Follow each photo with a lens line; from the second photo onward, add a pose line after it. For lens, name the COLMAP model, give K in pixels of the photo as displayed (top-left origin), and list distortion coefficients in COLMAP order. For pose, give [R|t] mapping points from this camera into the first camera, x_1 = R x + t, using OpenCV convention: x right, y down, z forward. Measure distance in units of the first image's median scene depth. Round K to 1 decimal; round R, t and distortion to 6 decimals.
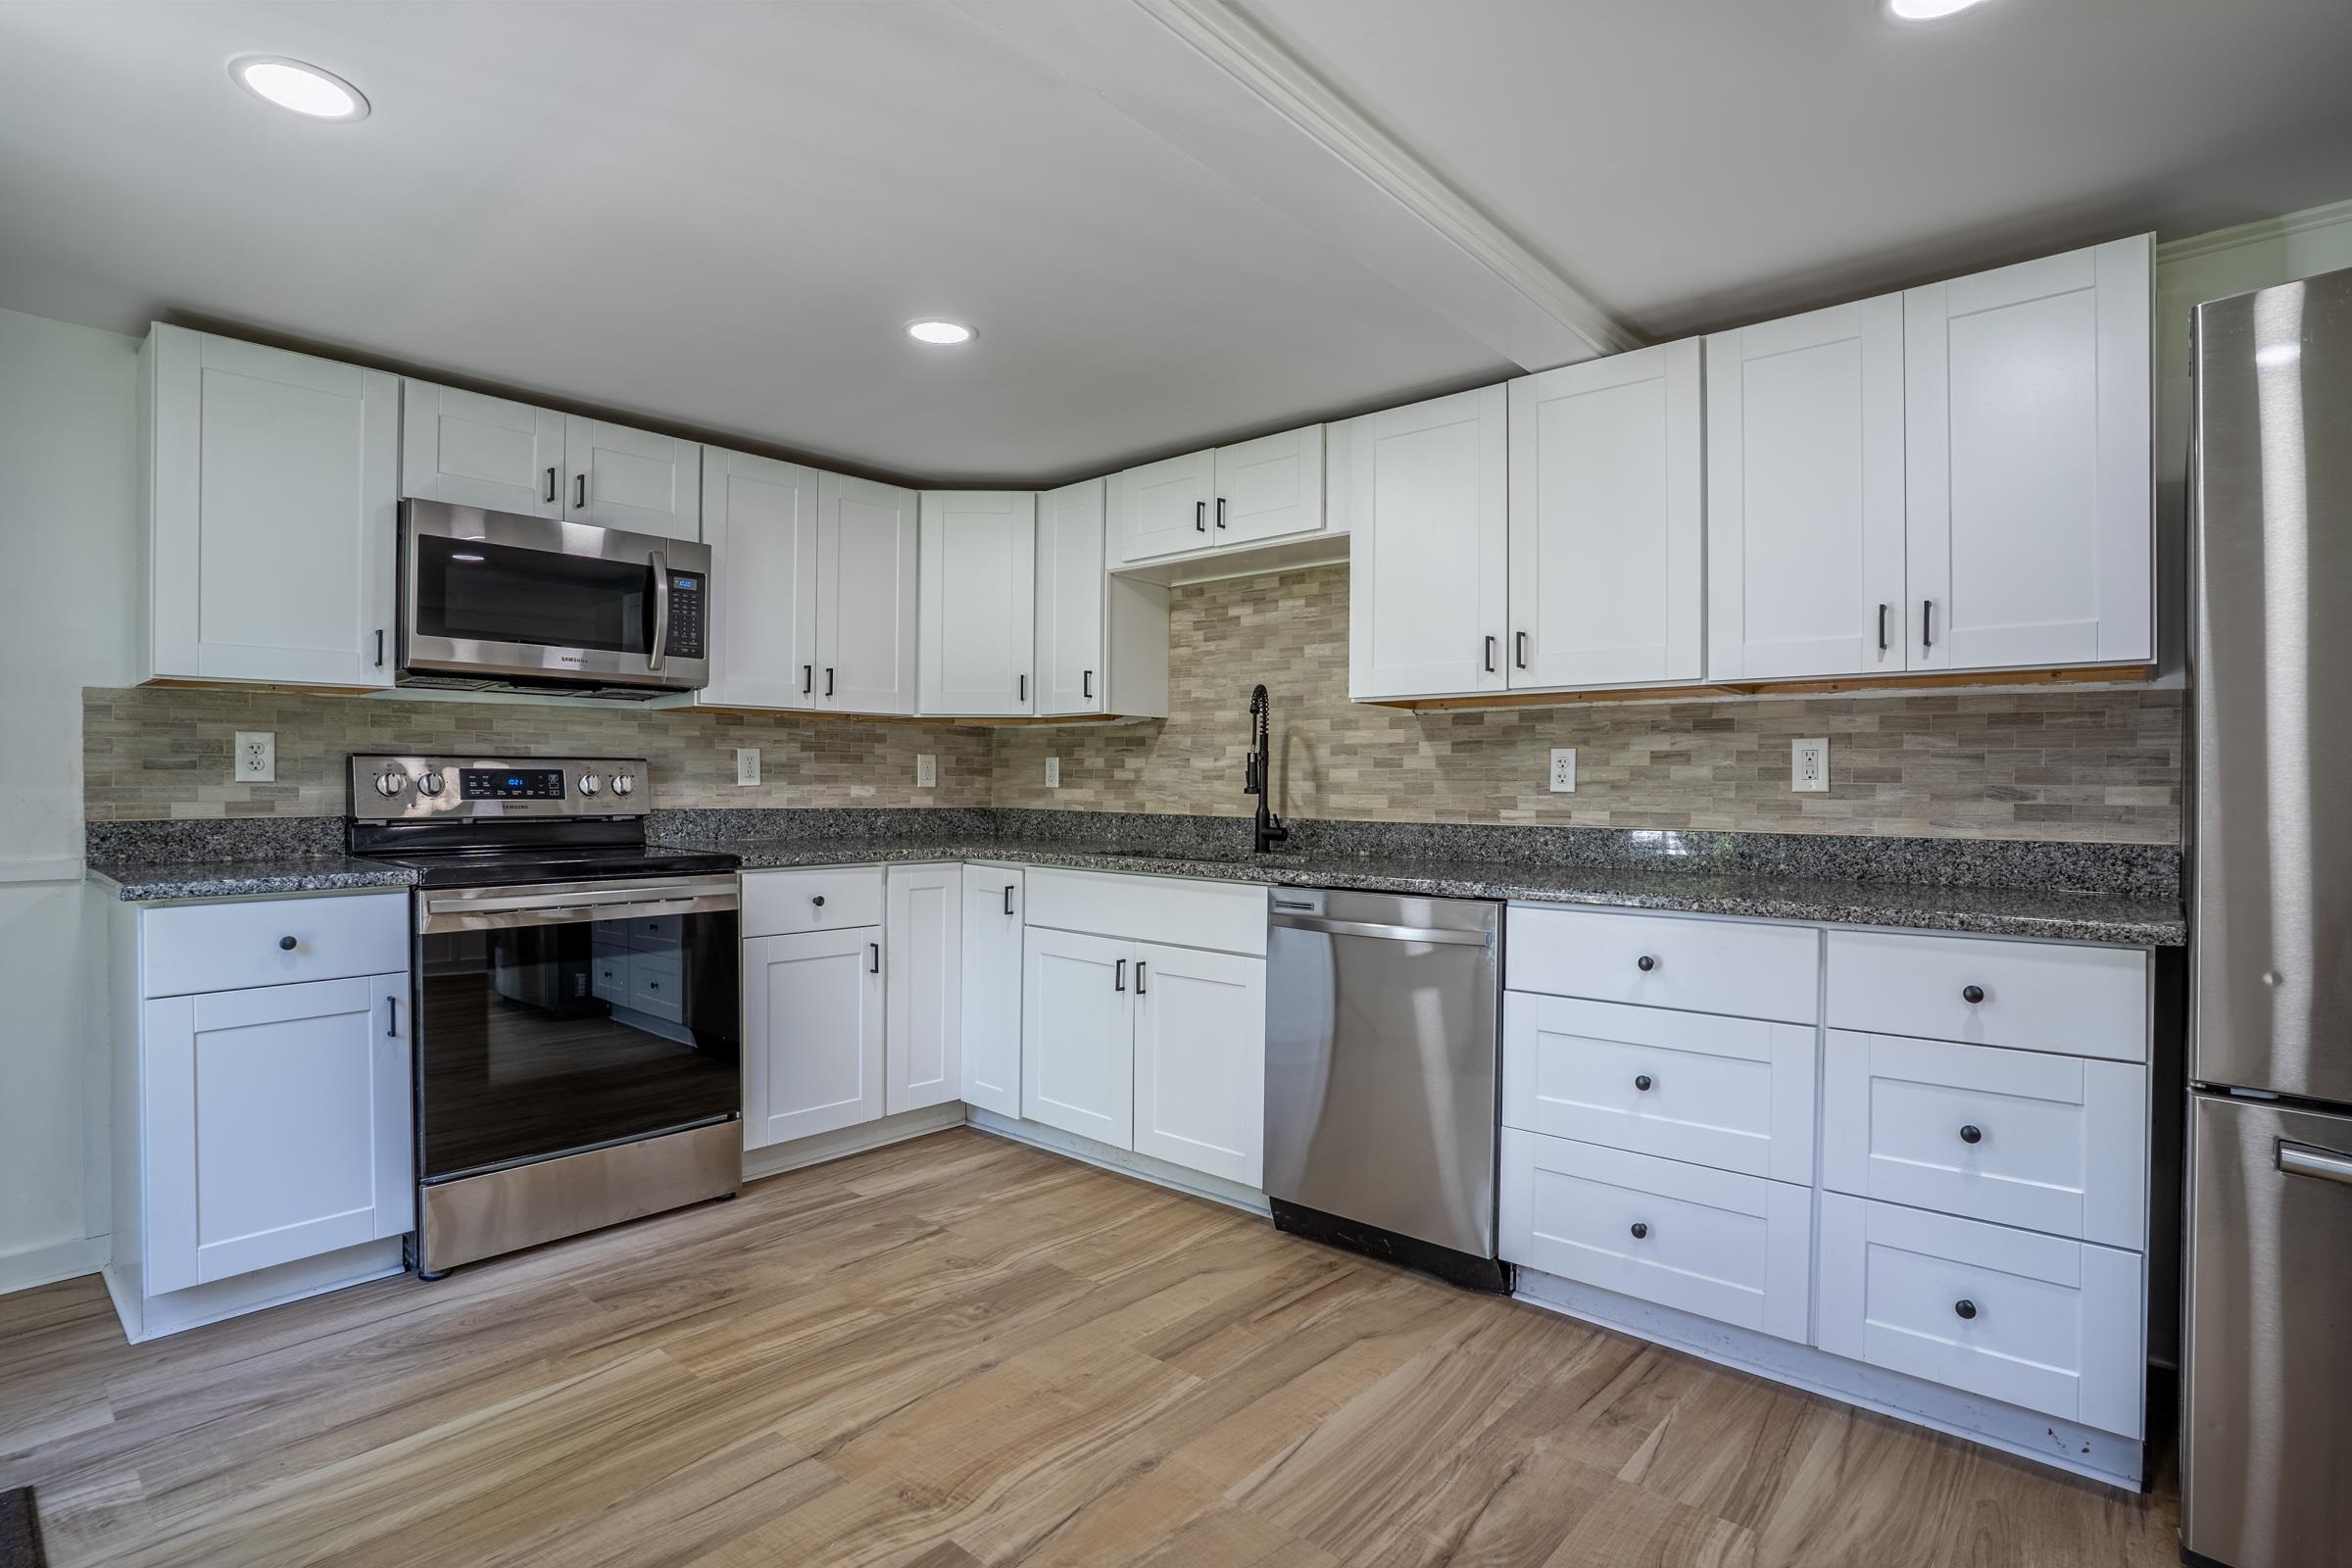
lens RADIAL K [[1155.6, 0, 1181.8], [0, 1155.6, 784.4], [0, 0, 1]] dist [-0.068336, 0.026634]
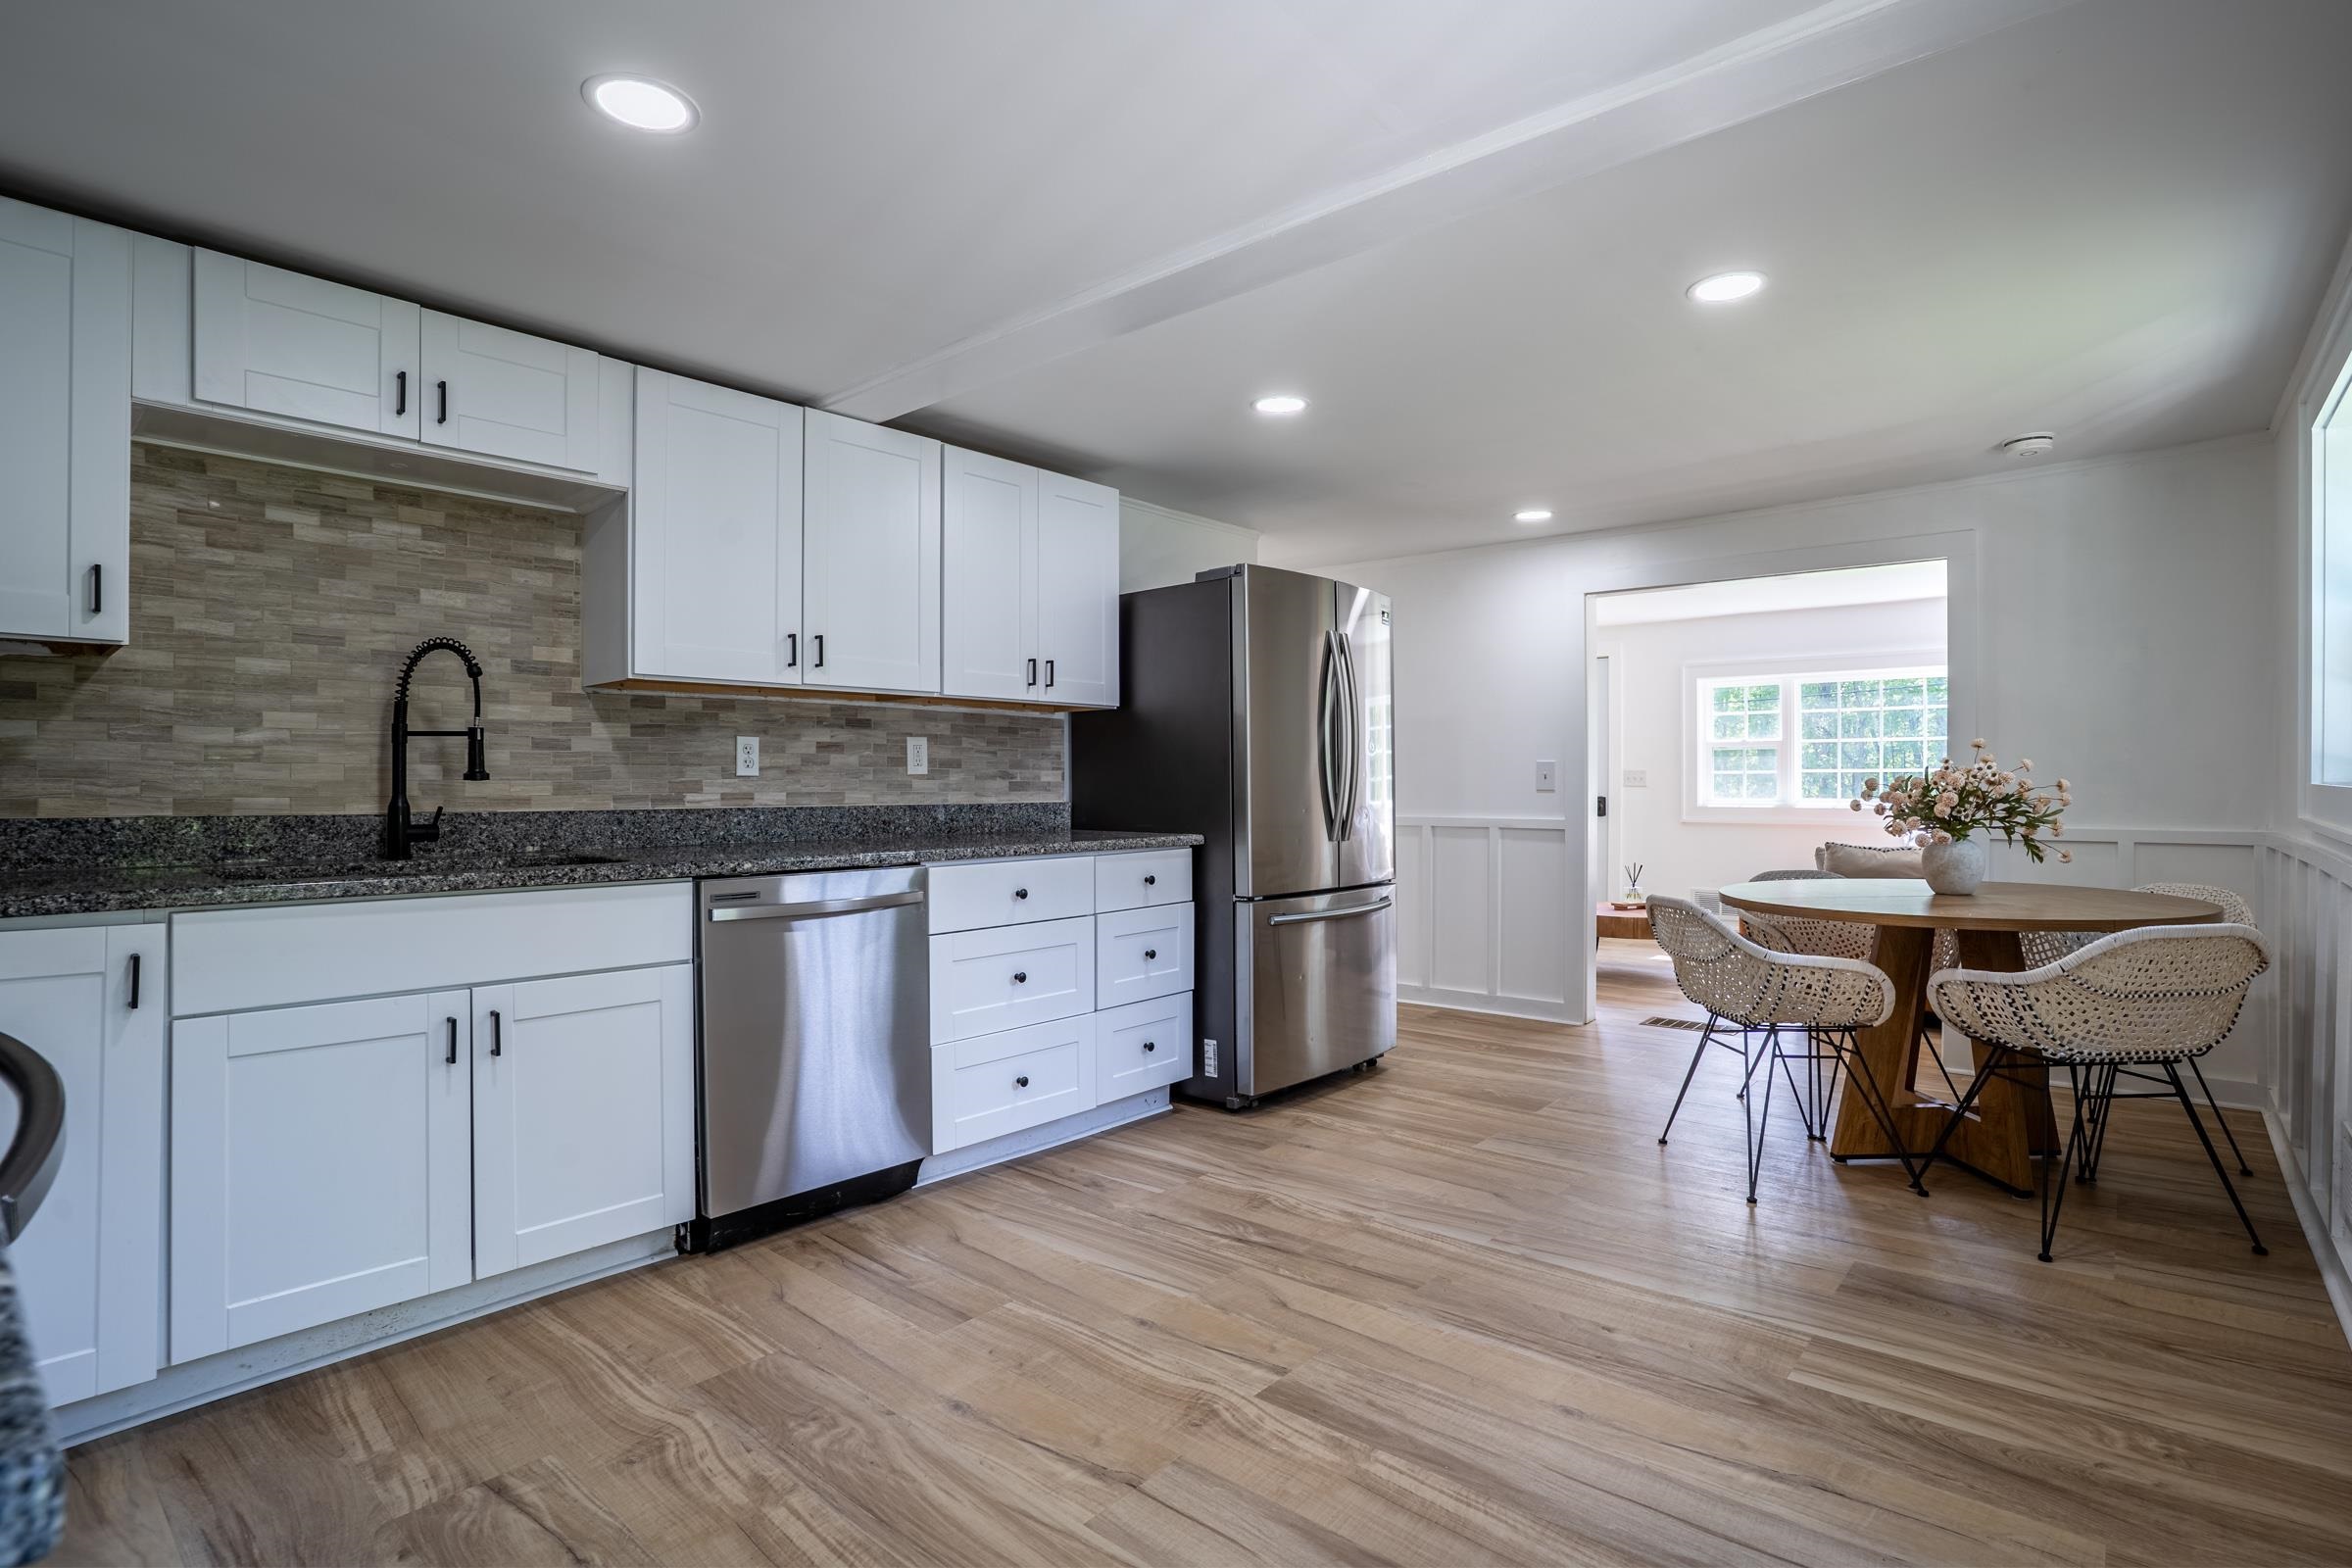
lens RADIAL K [[1155.6, 0, 1171.2], [0, 1155.6, 775.7], [0, 0, 1]] dist [-0.068336, 0.026634]
pose [[-0.002414, -0.004857, 0.999985, -0.764956], [-0.002574, 0.999985, 0.004850, 0.000021], [-0.999994, -0.002563, -0.002427, 0.589026]]
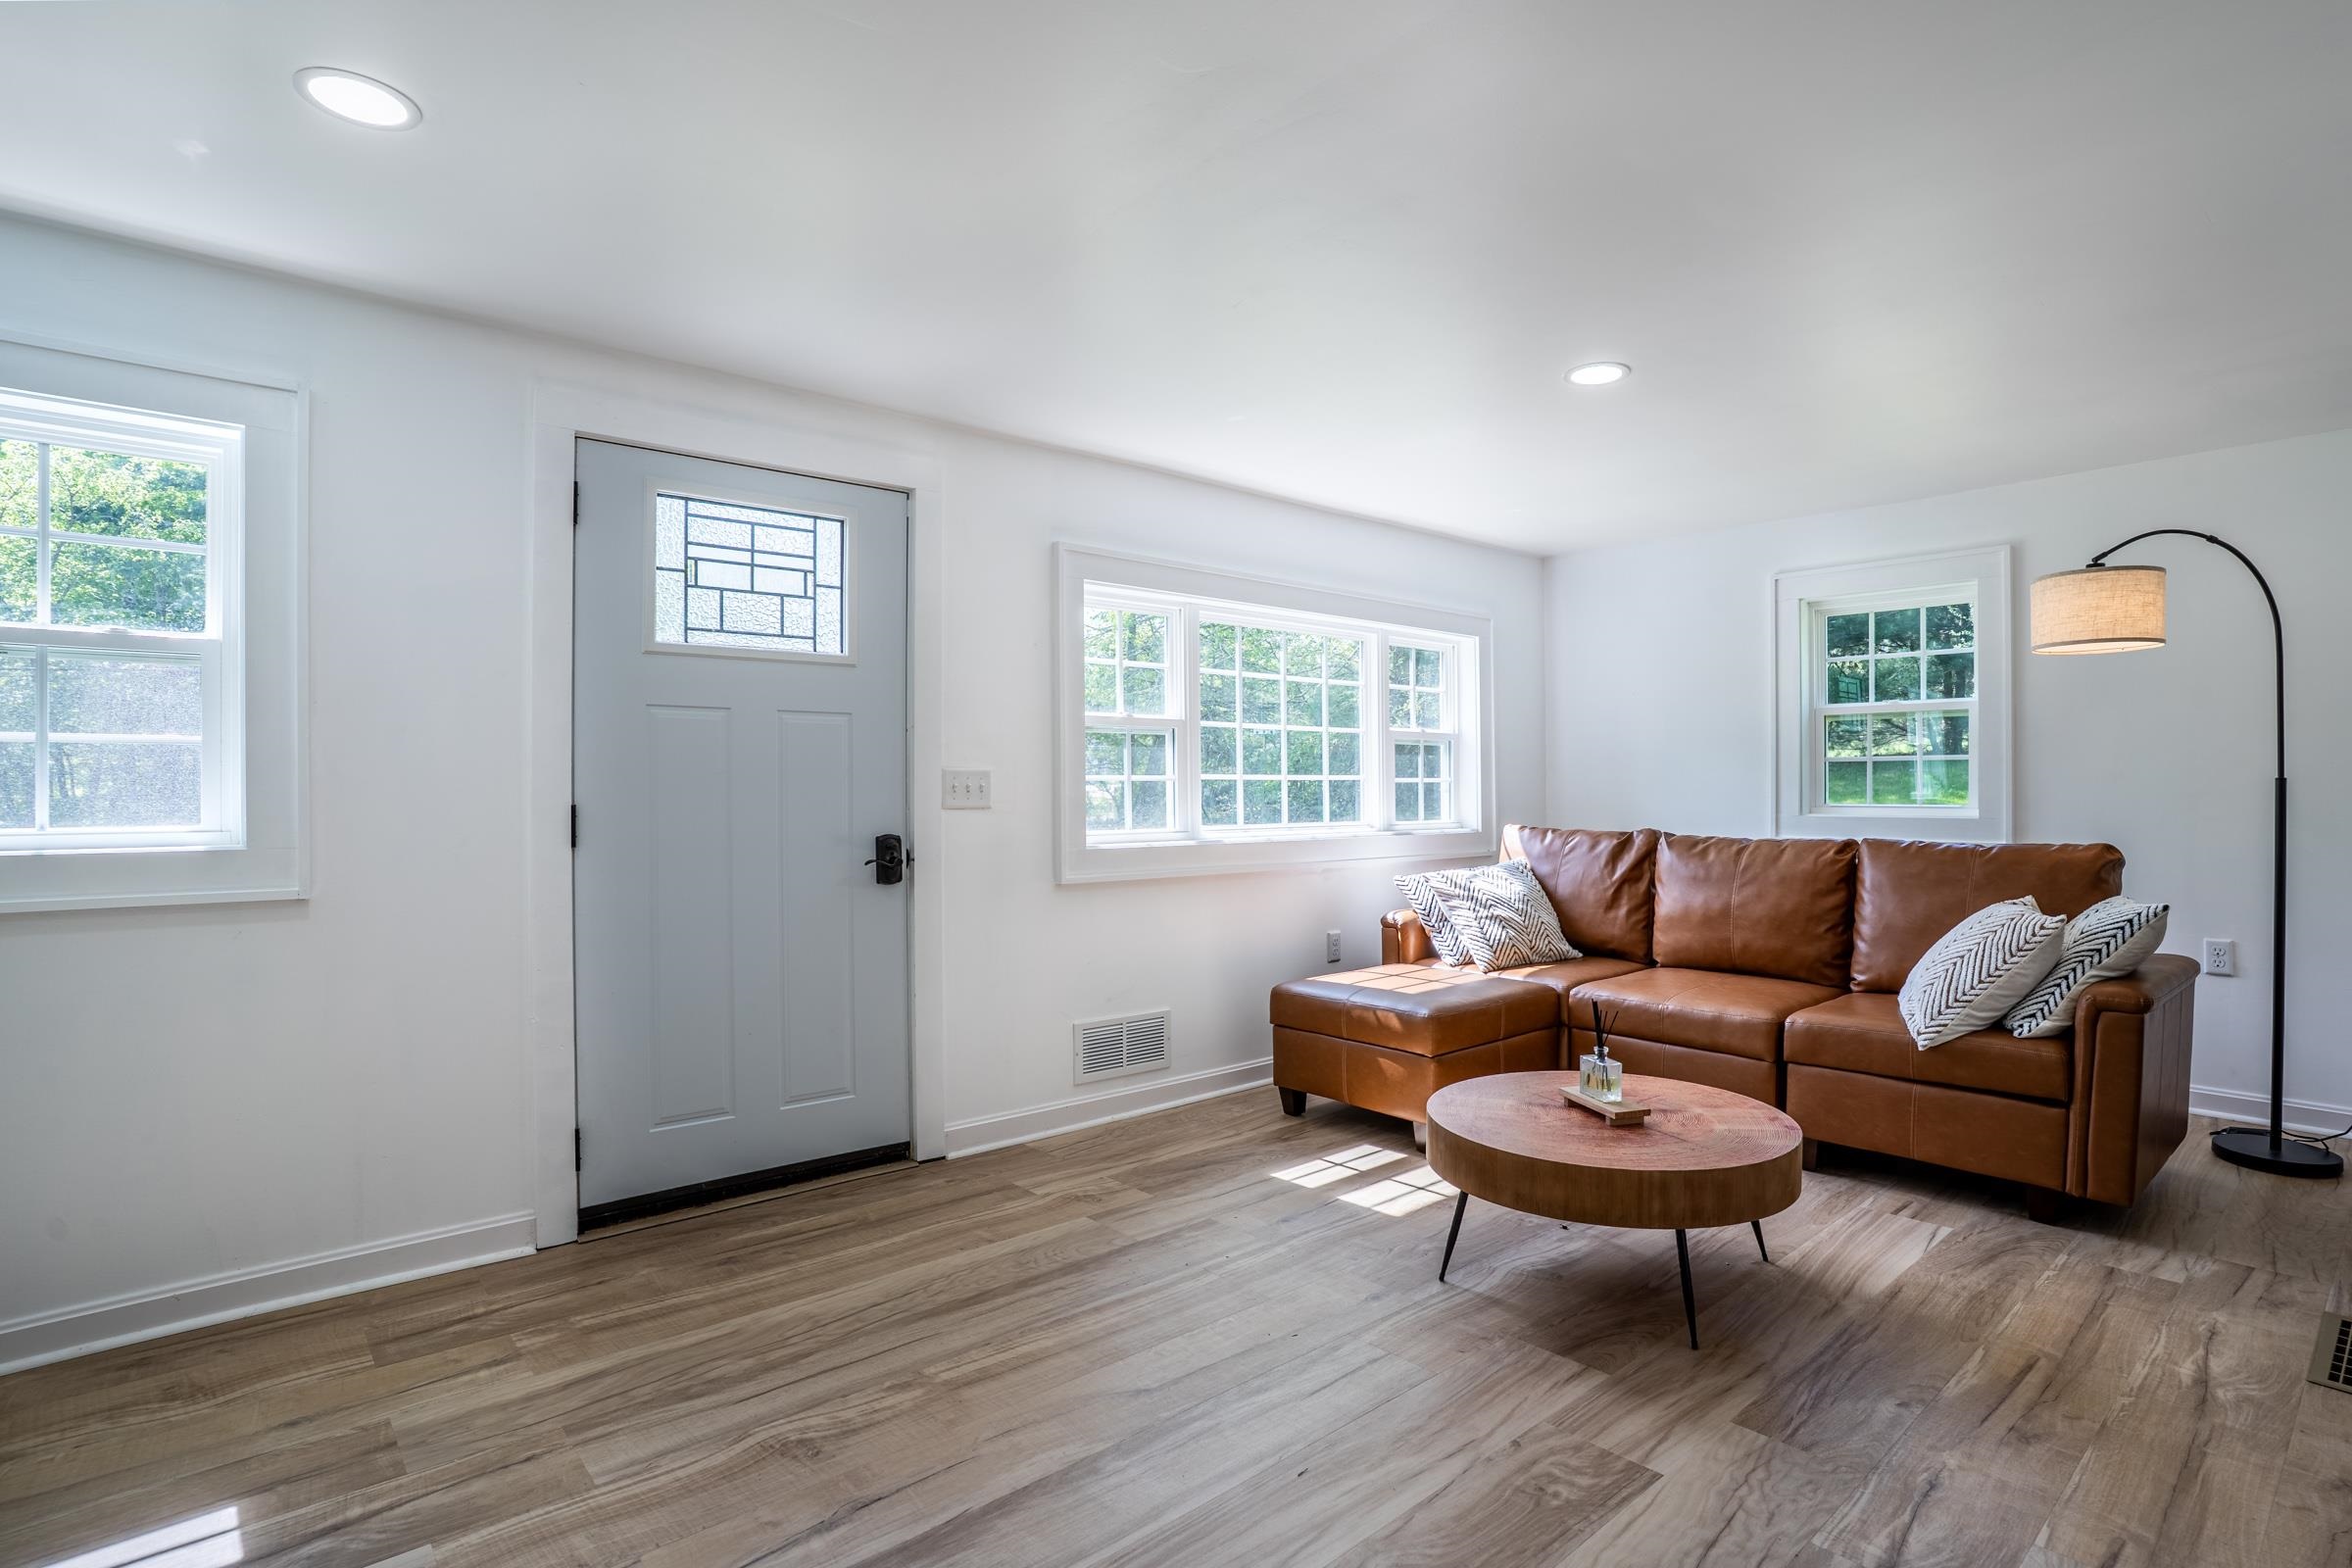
lens RADIAL K [[1155.6, 0, 1190.3], [0, 1155.6, 787.9], [0, 0, 1]] dist [-0.068336, 0.026634]
pose [[-0.990466, -0.005158, 0.137659, 1.531308], [-0.005945, 0.999968, -0.005309, 0.018414], [-0.137627, -0.006077, -0.990465, 0.619393]]
